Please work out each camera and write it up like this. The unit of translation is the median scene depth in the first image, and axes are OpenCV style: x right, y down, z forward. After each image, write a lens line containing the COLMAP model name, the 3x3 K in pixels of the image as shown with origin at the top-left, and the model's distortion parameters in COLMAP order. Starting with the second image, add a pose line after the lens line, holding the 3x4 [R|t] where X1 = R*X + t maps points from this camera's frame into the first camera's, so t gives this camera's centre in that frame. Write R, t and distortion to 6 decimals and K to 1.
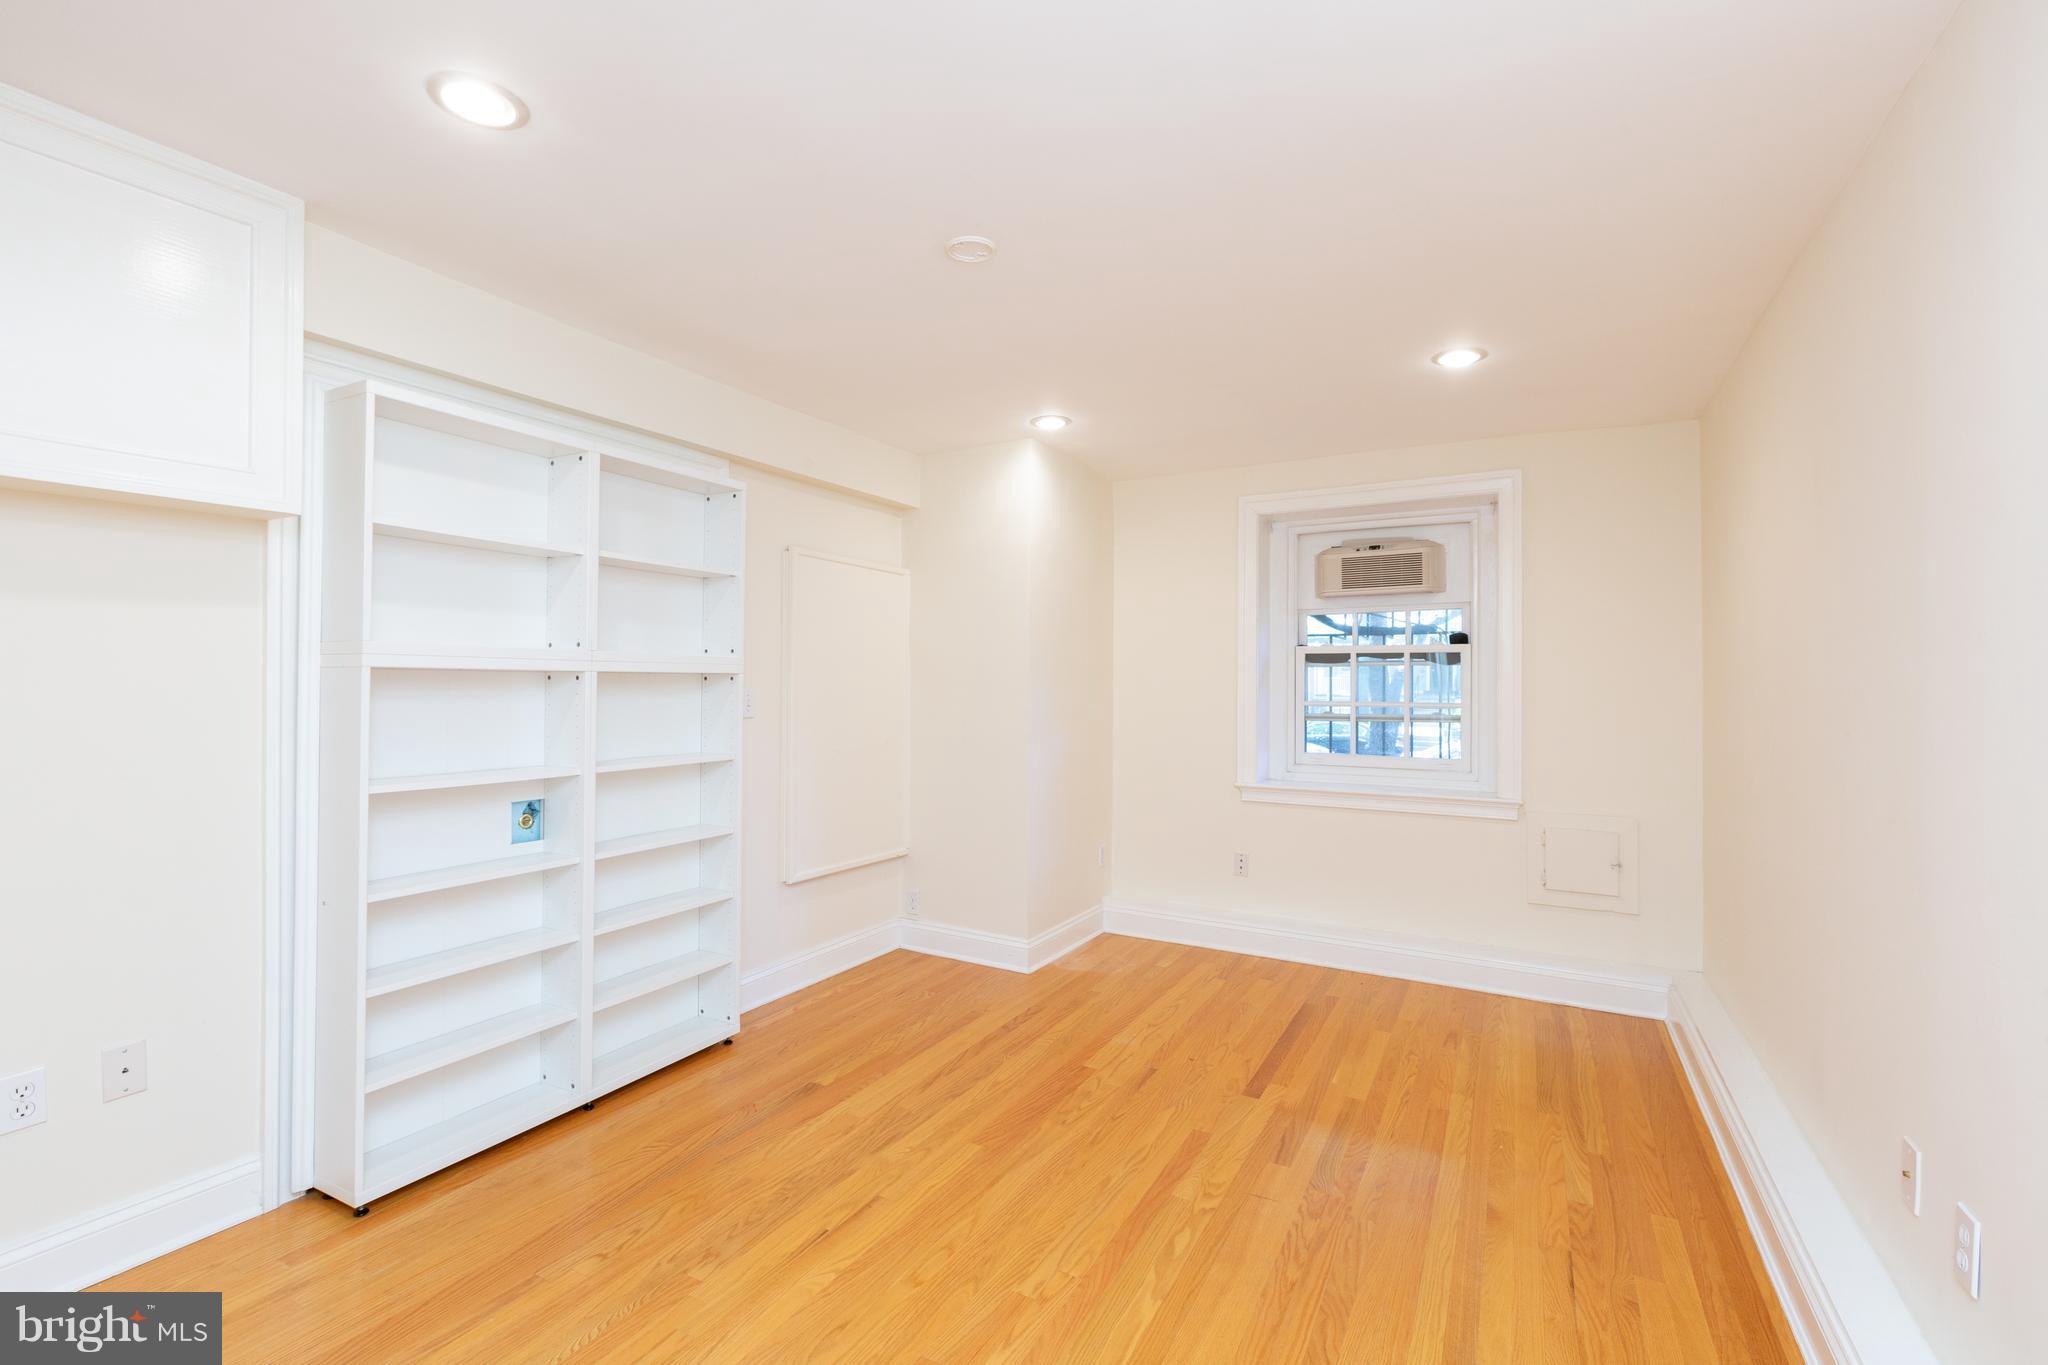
lens RADIAL K [[905.0, 0, 1018.9], [0, 905.0, 681.6], [0, 0, 1]] dist [0.001469, 0.000603]
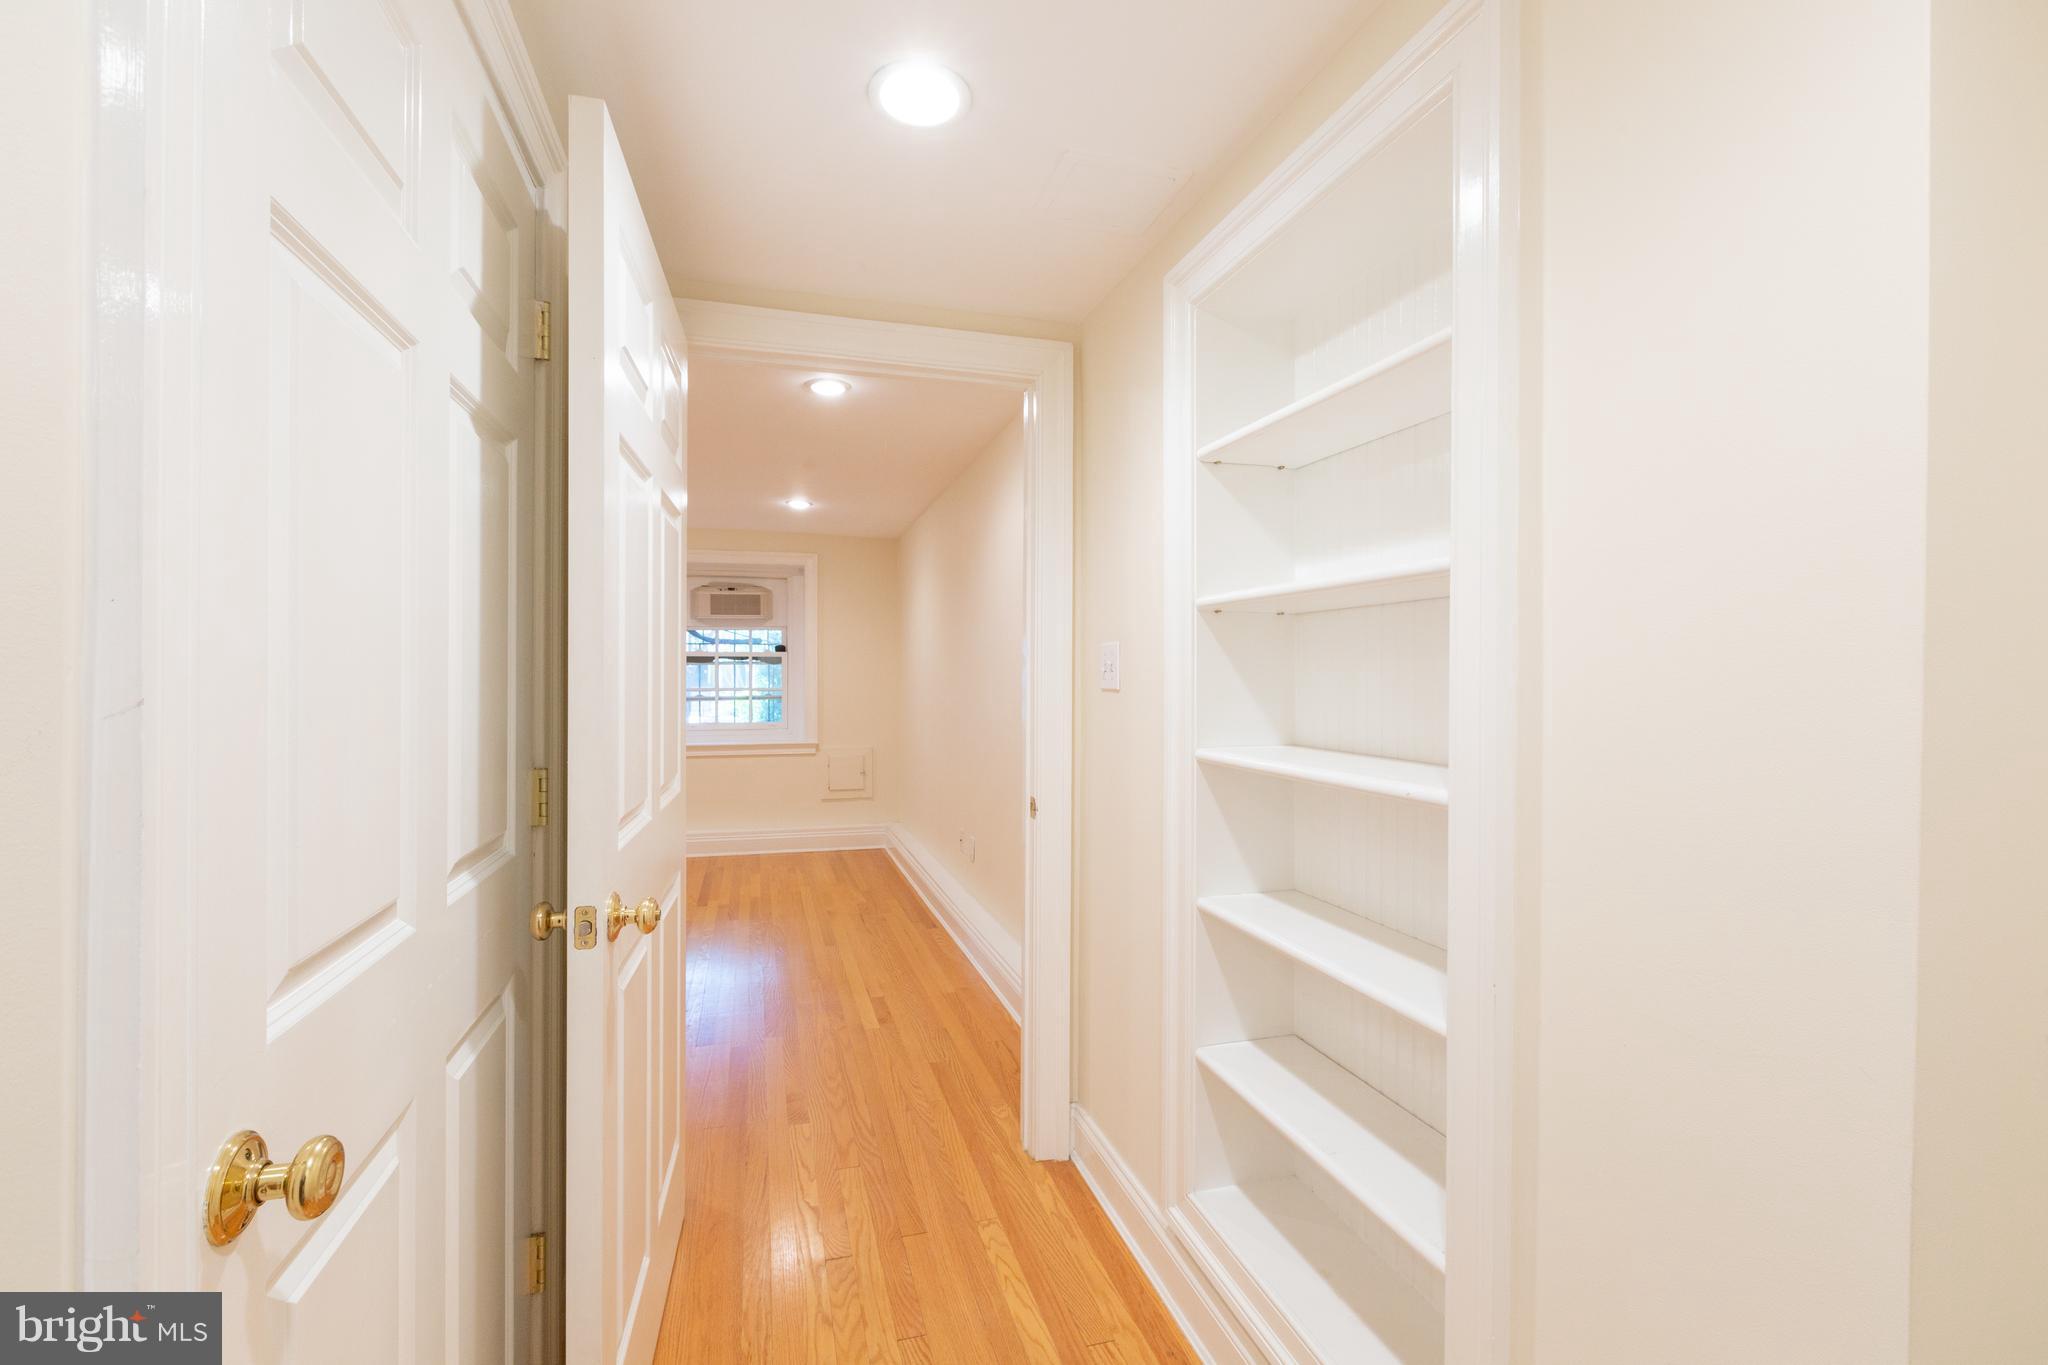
lens RADIAL K [[905.0, 0, 1025.4], [0, 905.0, 679.4], [0, 0, 1]] dist [0.001469, 0.000603]
pose [[0.698486, -0.004746, 0.715608, -0.379244], [0.001079, 0.999984, 0.005578, 0.000004], [-0.715623, -0.003124, 0.698480, -0.466541]]
